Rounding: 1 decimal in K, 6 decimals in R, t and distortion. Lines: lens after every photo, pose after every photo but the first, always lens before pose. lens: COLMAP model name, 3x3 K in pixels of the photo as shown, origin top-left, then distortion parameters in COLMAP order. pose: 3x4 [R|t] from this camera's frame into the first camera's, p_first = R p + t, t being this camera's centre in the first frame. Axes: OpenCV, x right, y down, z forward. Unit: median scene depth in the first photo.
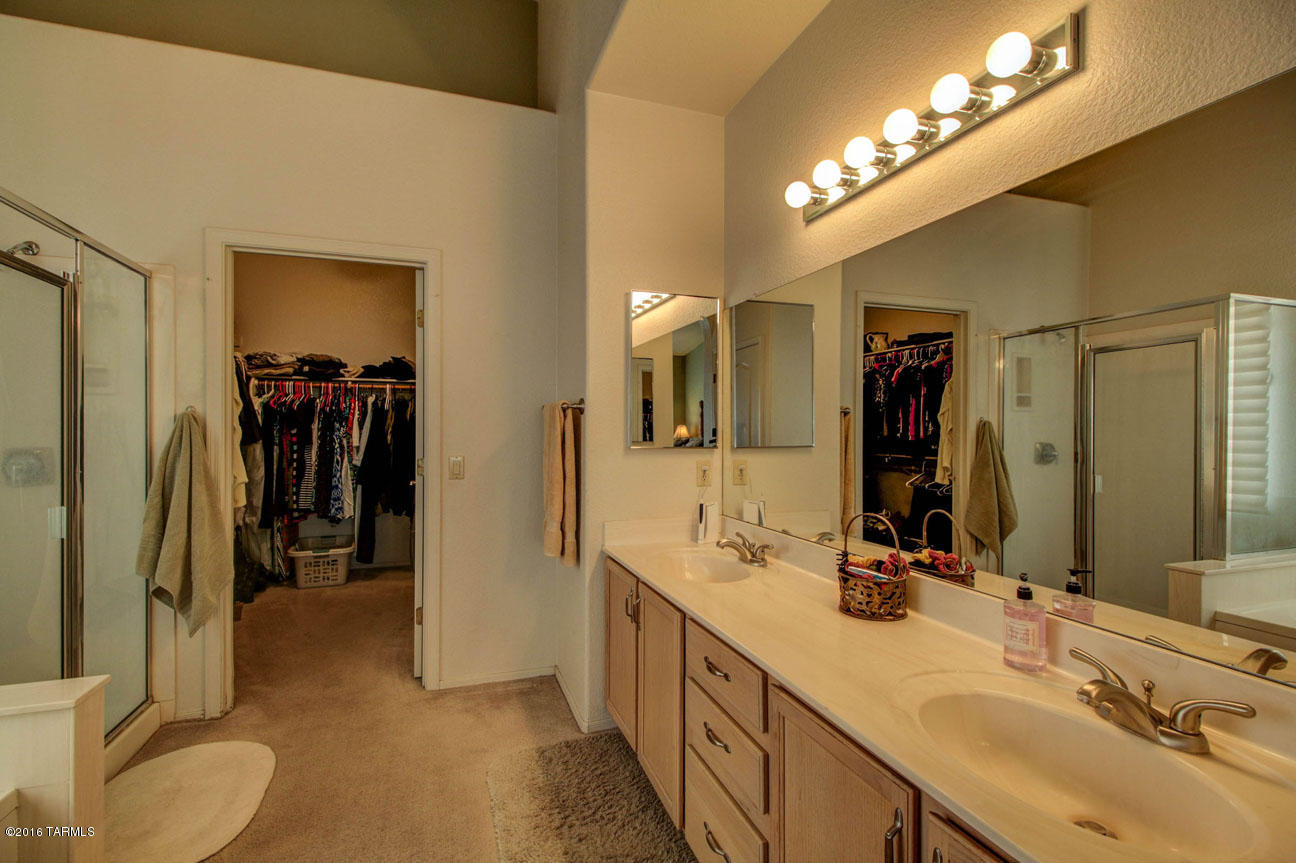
lens RADIAL K [[593.2, 0, 643.9], [0, 593.2, 429.0], [0, 0, 1]] dist [0.020673, -0.011650]
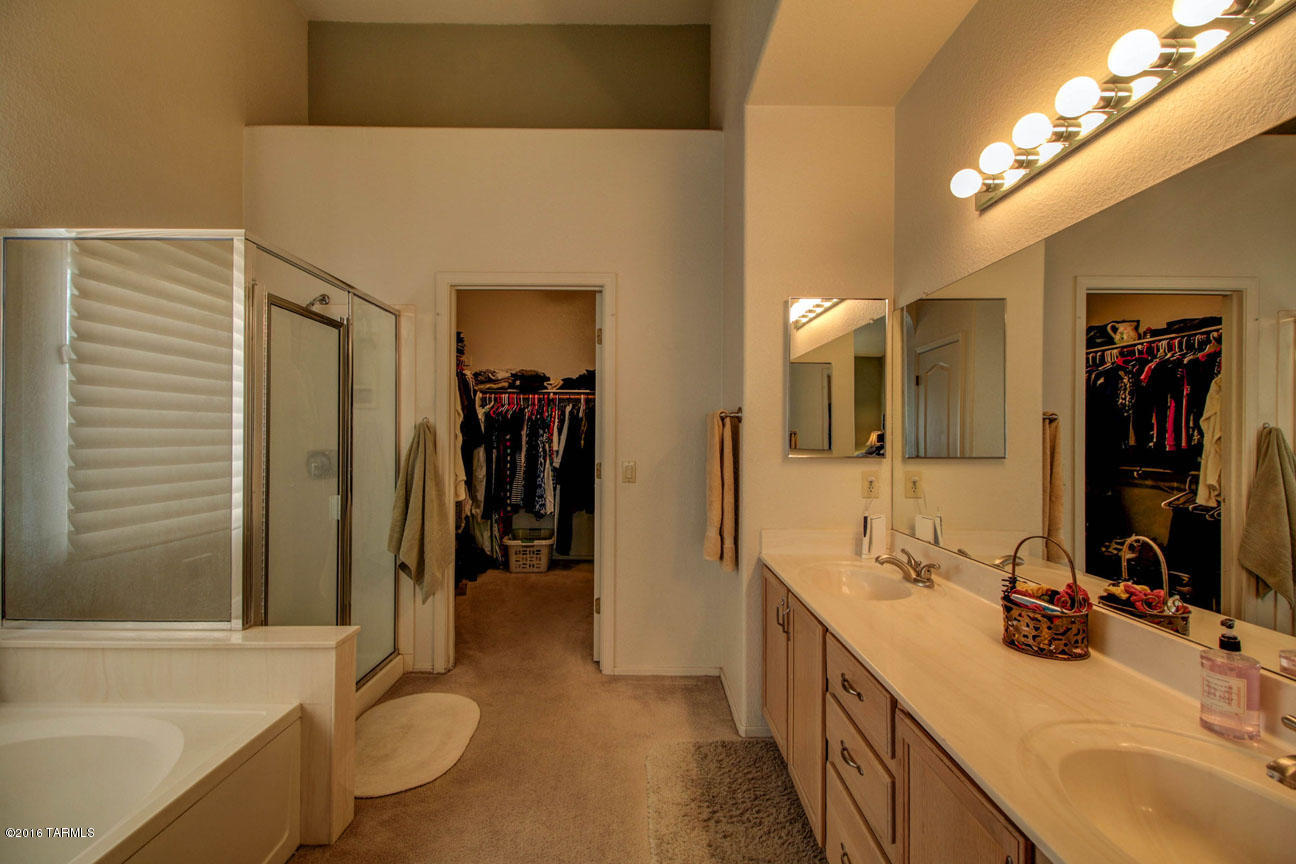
lens RADIAL K [[593.2, 0, 642.5], [0, 593.2, 429.3], [0, 0, 1]] dist [0.020673, -0.011650]
pose [[0.946753, 0.000008, -0.321960, 0.065161], [-0.002568, 0.999968, -0.007526, -0.005506], [0.321950, 0.007952, 0.946723, -0.021176]]
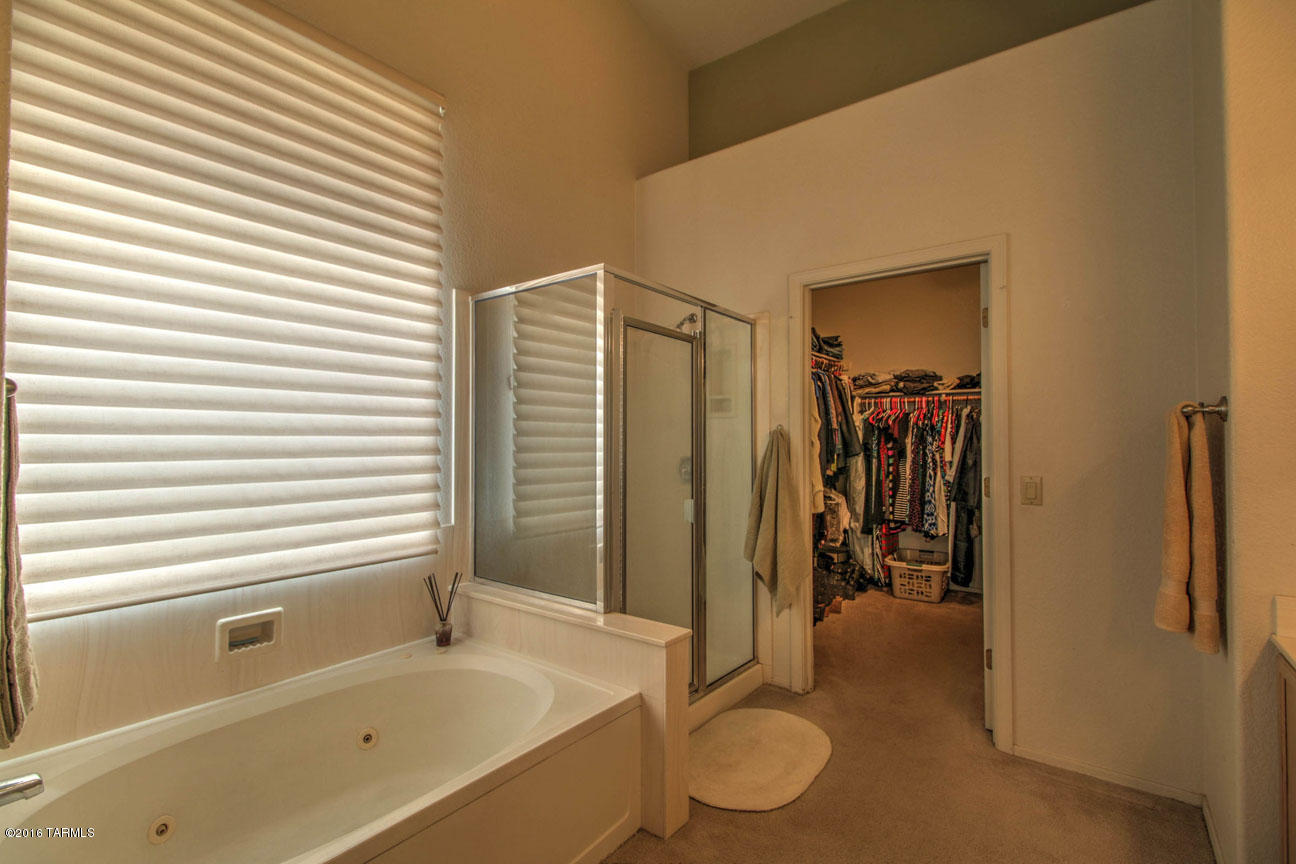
lens RADIAL K [[593.2, 0, 638.4], [0, 593.2, 429.2], [0, 0, 1]] dist [0.020673, -0.011650]
pose [[0.548549, -0.019270, -0.835896, 0.090239], [0.000476, 0.999741, -0.022735, -0.001807], [0.836118, 0.012073, 0.548416, 0.105852]]
